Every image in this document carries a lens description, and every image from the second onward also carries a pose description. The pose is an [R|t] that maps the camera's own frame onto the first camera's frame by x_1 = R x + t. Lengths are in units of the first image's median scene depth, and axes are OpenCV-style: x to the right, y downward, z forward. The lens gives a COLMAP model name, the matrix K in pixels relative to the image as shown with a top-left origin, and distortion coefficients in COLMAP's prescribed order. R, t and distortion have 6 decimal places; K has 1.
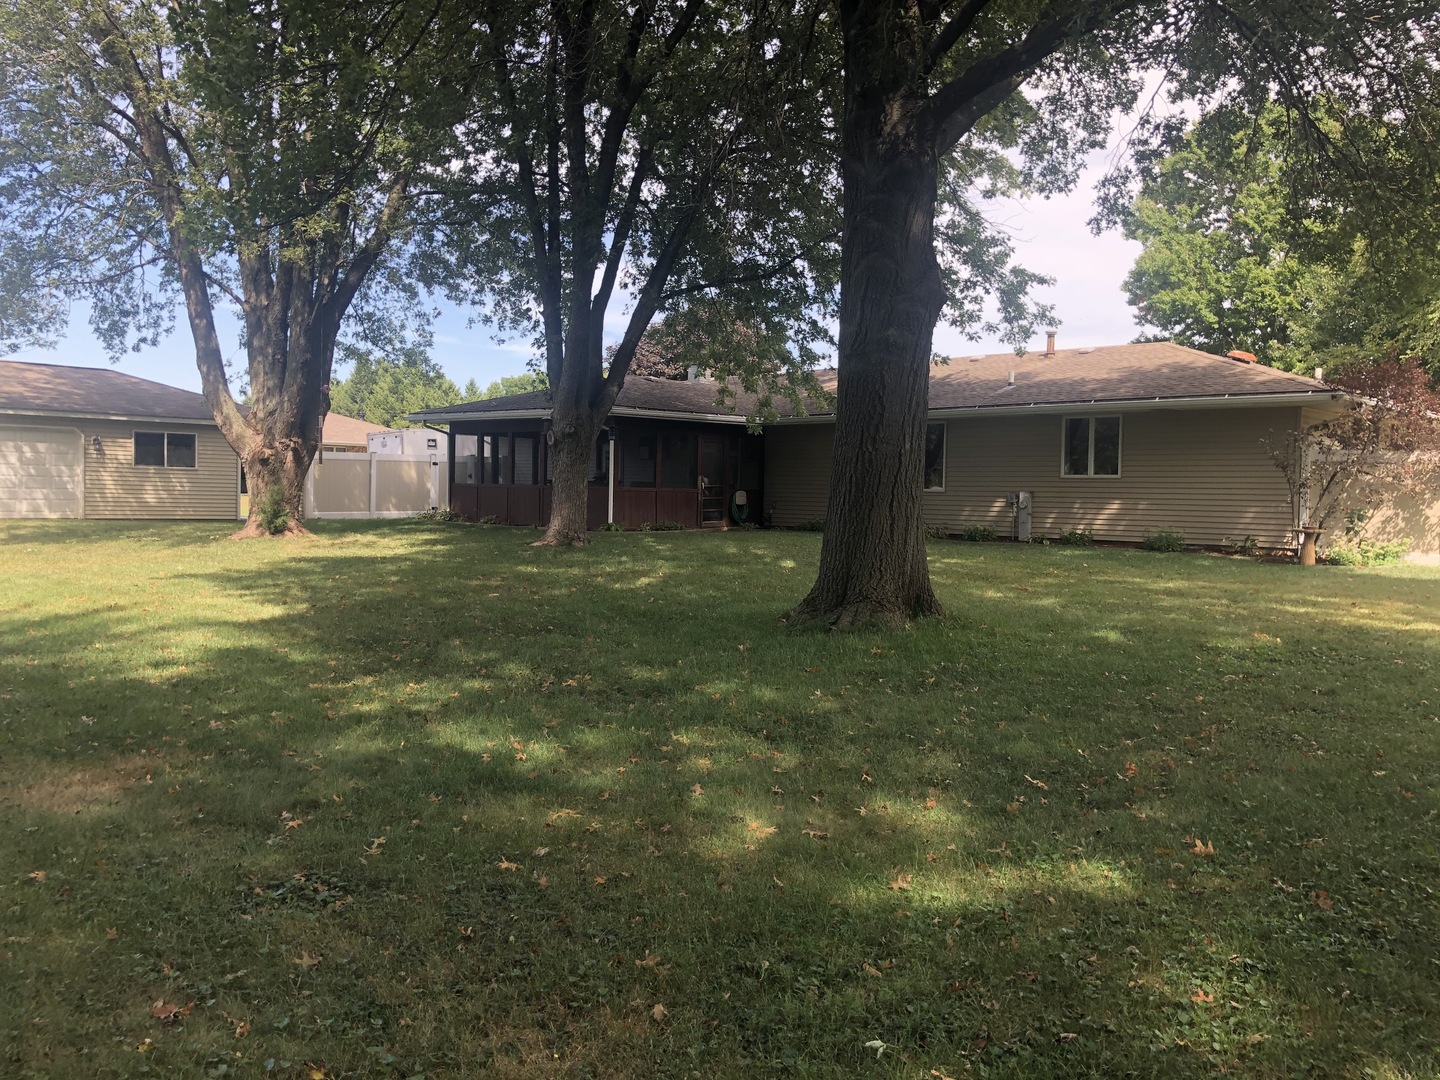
lens RADIAL K [[1185.3, 0, 718.2], [0, 1185.3, 533.6], [0, 0, 1]] dist [0.048523, -0.066942]
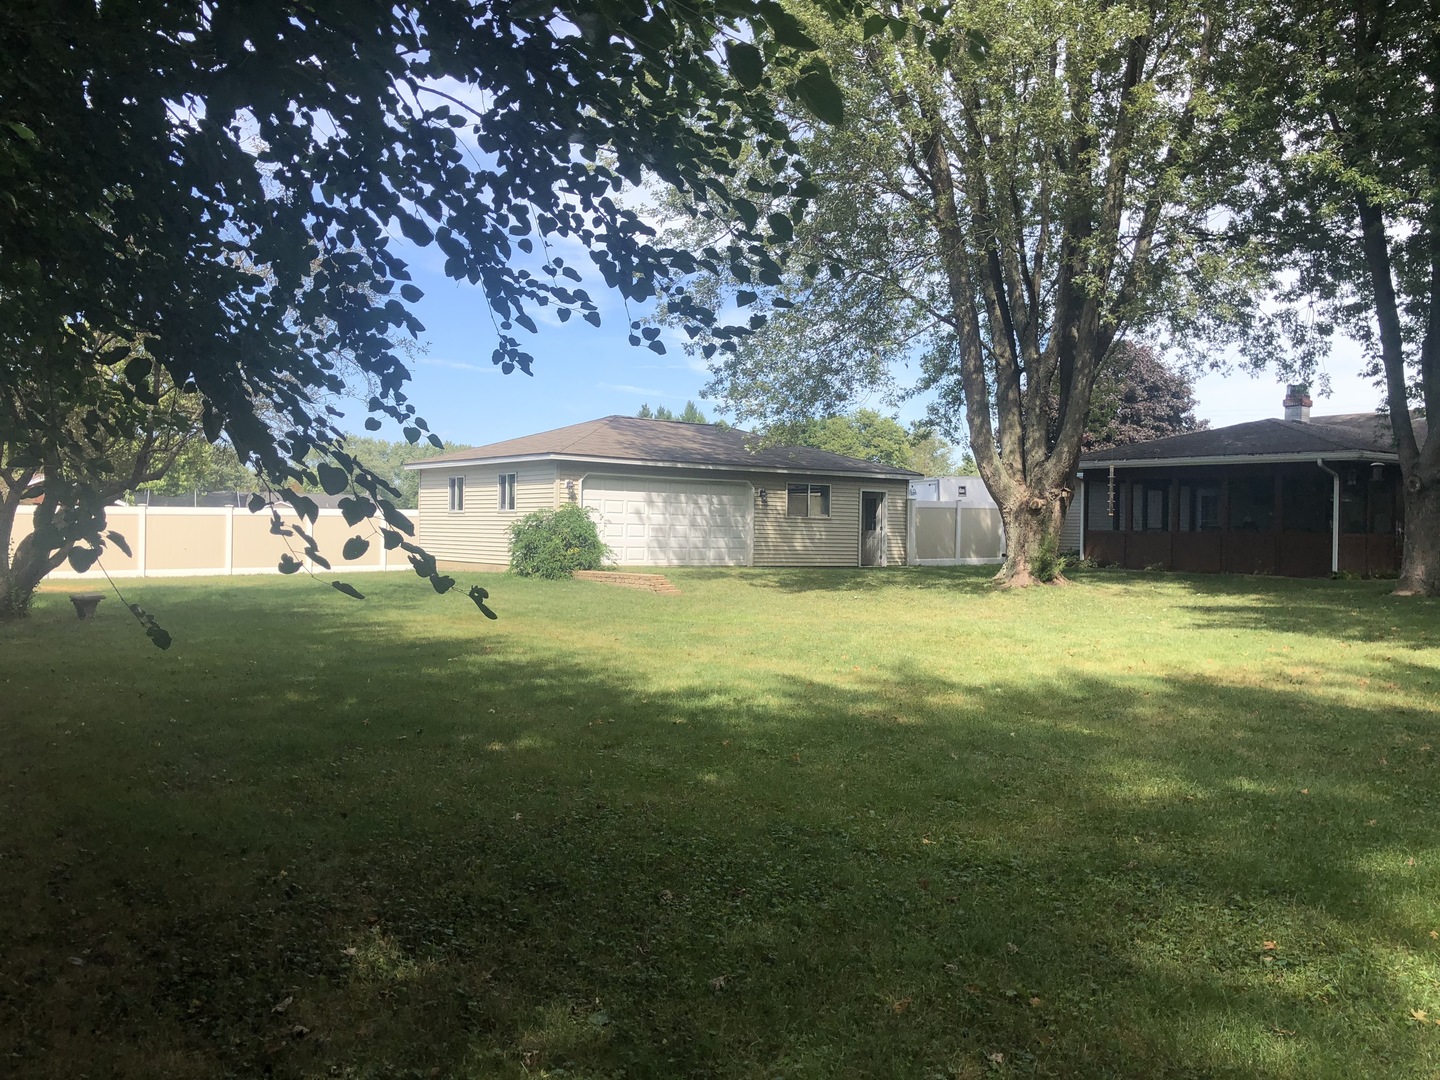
lens RADIAL K [[1185.3, 0, 718.2], [0, 1185.3, 533.6], [0, 0, 1]] dist [0.048523, -0.066942]
pose [[0.977087, -0.003073, -0.212816, -0.359906], [-0.004741, 0.999333, -0.036195, -0.002811], [0.212786, 0.036375, 0.976422, -0.041280]]
